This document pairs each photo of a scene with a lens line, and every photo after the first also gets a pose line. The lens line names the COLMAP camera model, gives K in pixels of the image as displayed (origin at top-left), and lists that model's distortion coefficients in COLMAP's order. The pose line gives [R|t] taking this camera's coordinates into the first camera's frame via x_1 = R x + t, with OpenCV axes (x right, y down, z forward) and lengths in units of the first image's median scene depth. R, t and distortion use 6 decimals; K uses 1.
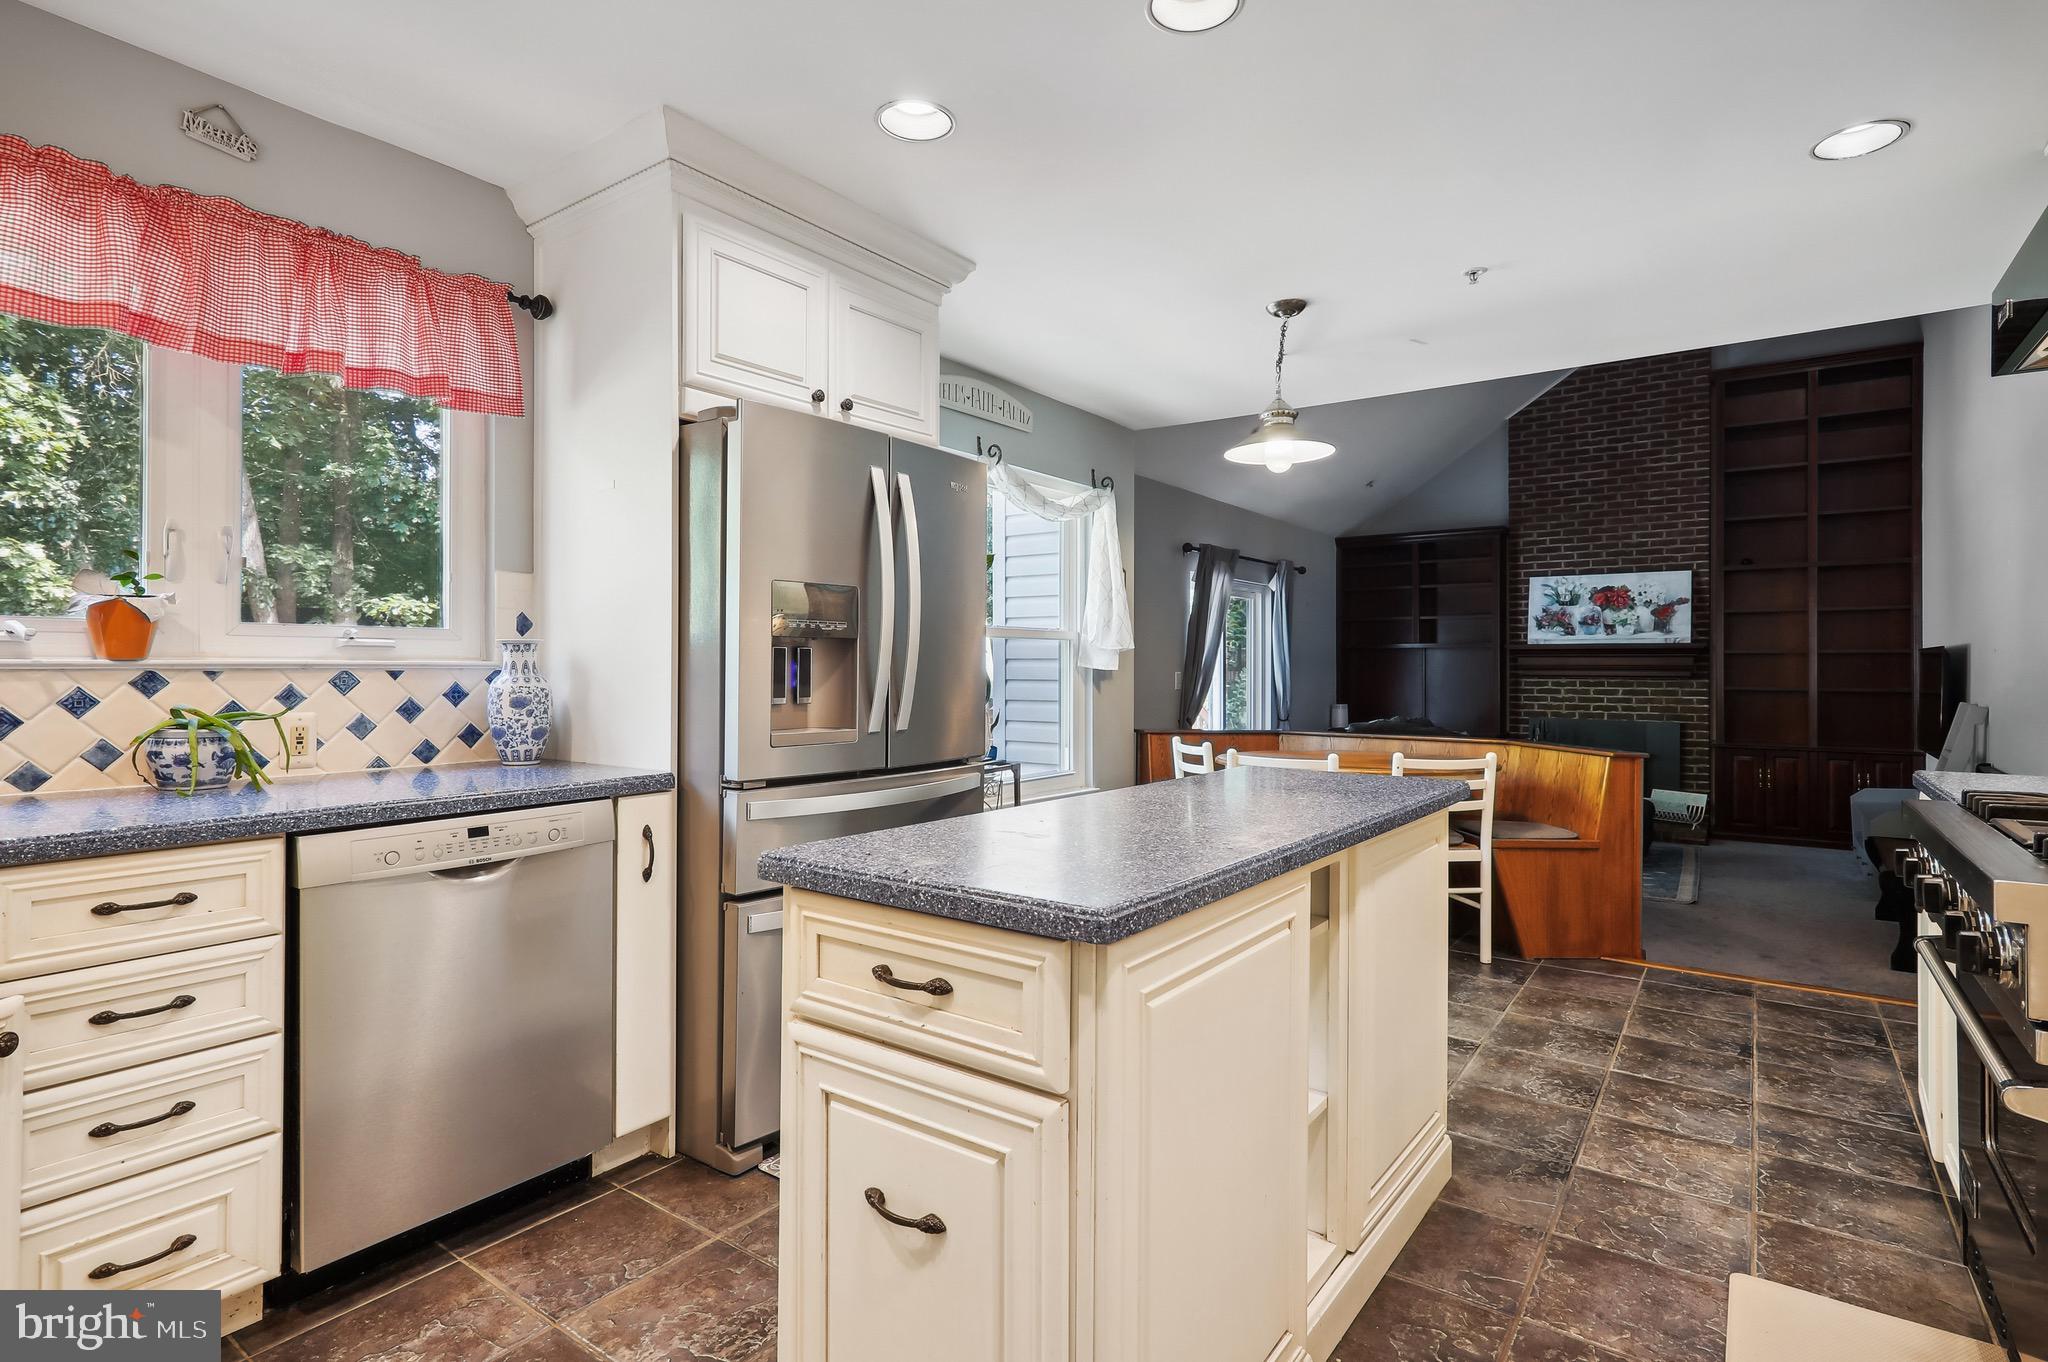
lens RADIAL K [[998.4, 0, 1014.2], [0, 998.4, 672.0], [0, 0, 1]] dist [-0.004182, 0.000259]
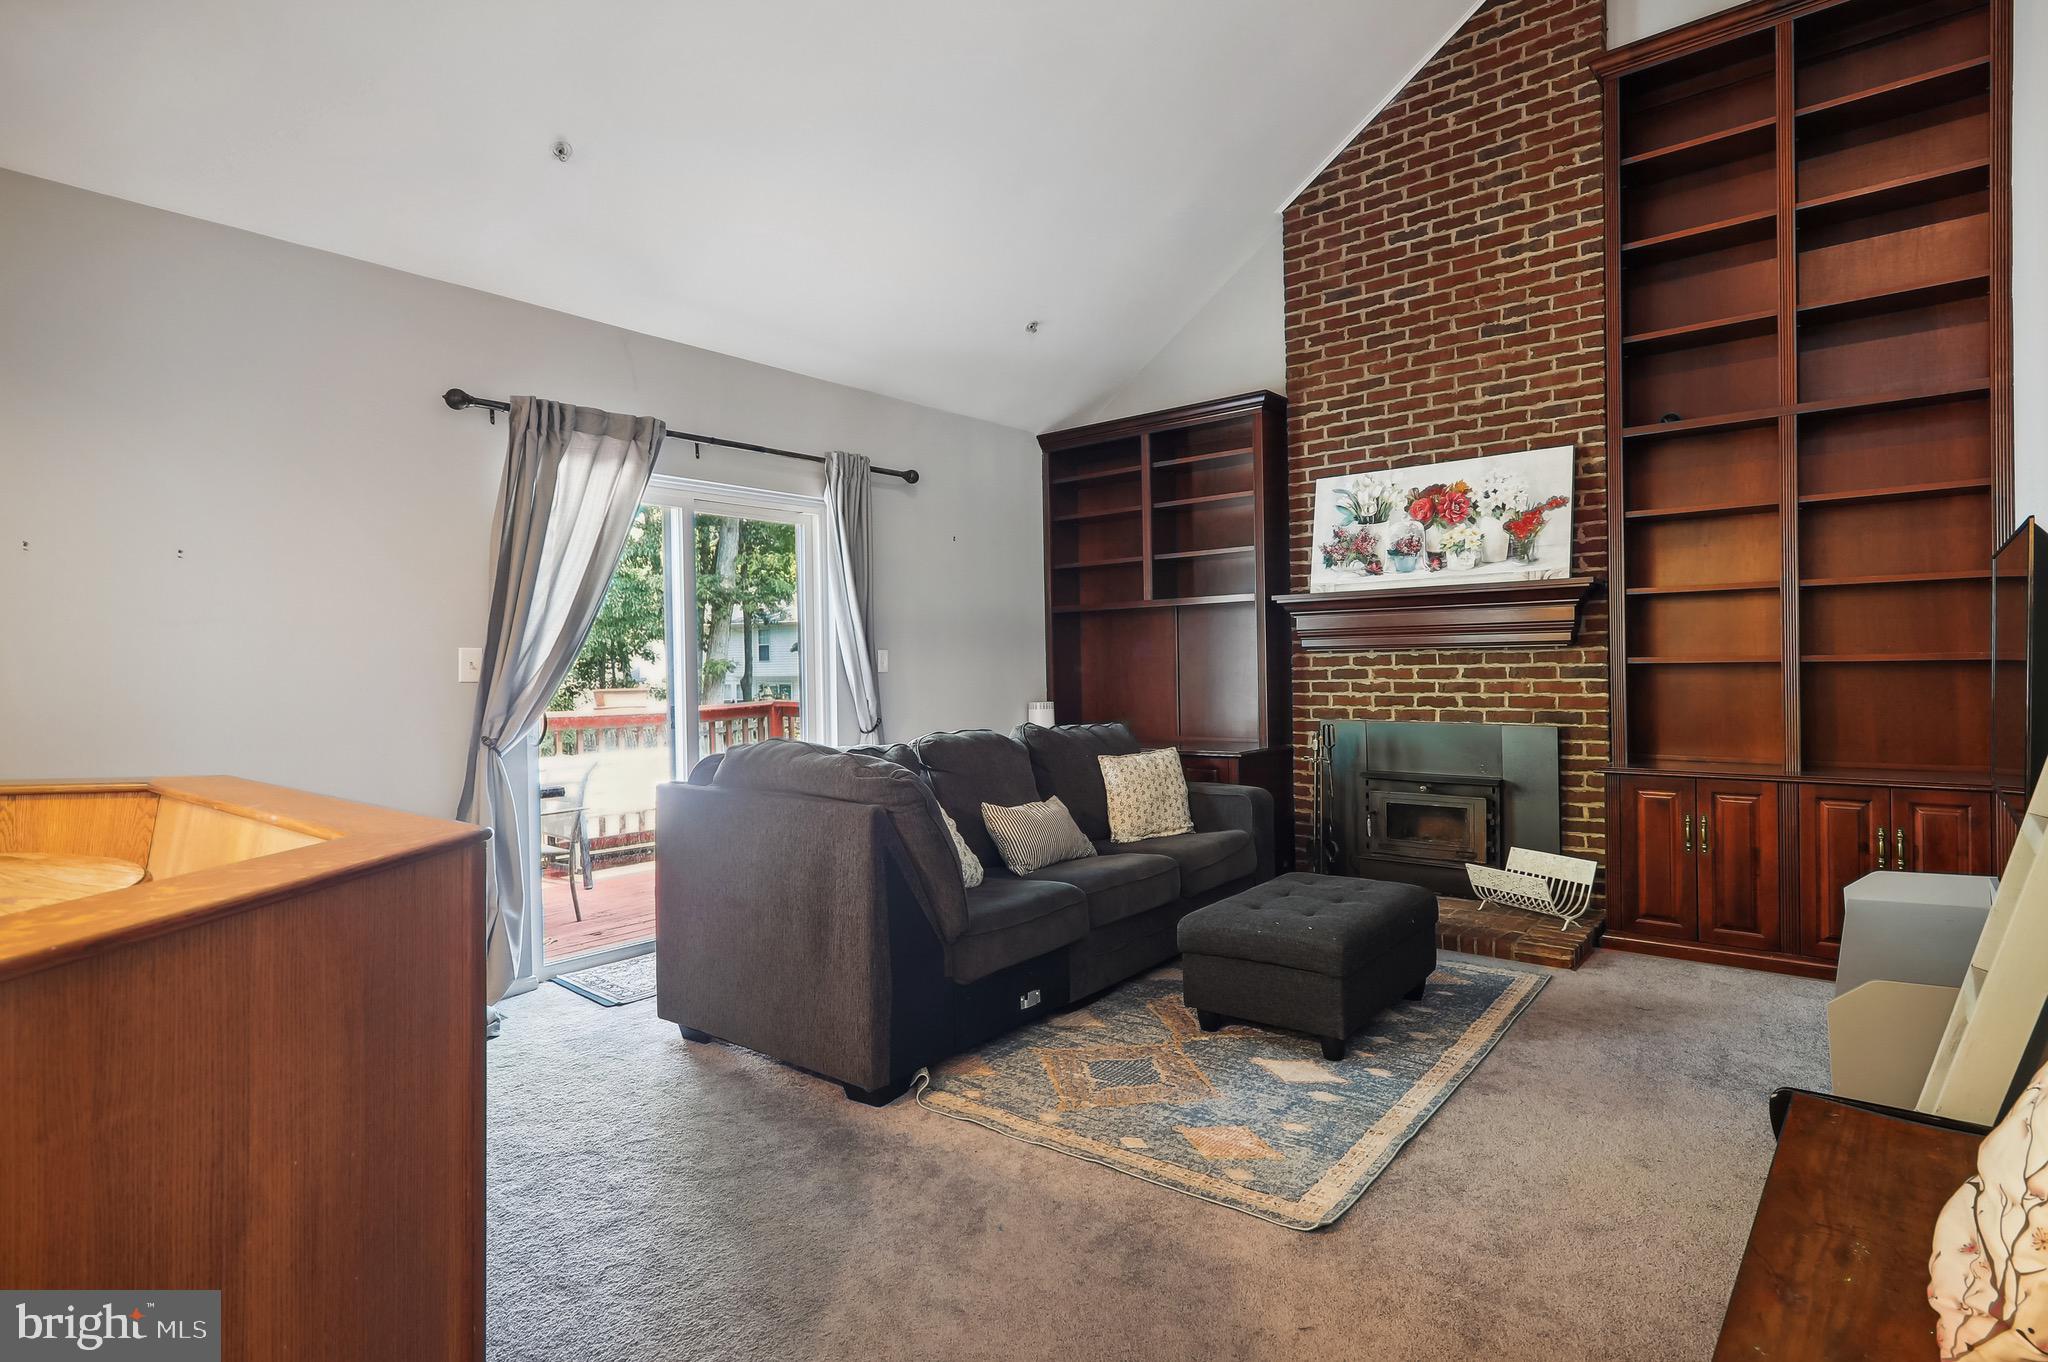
lens RADIAL K [[998.4, 0, 1034.9], [0, 998.4, 683.8], [0, 0, 1]] dist [-0.004182, 0.000259]
pose [[0.997962, -0.016087, -0.061754, 0.403237], [0.016926, 0.999771, 0.013084, 0.014935], [0.061530, -0.014102, 0.998006, 0.422671]]
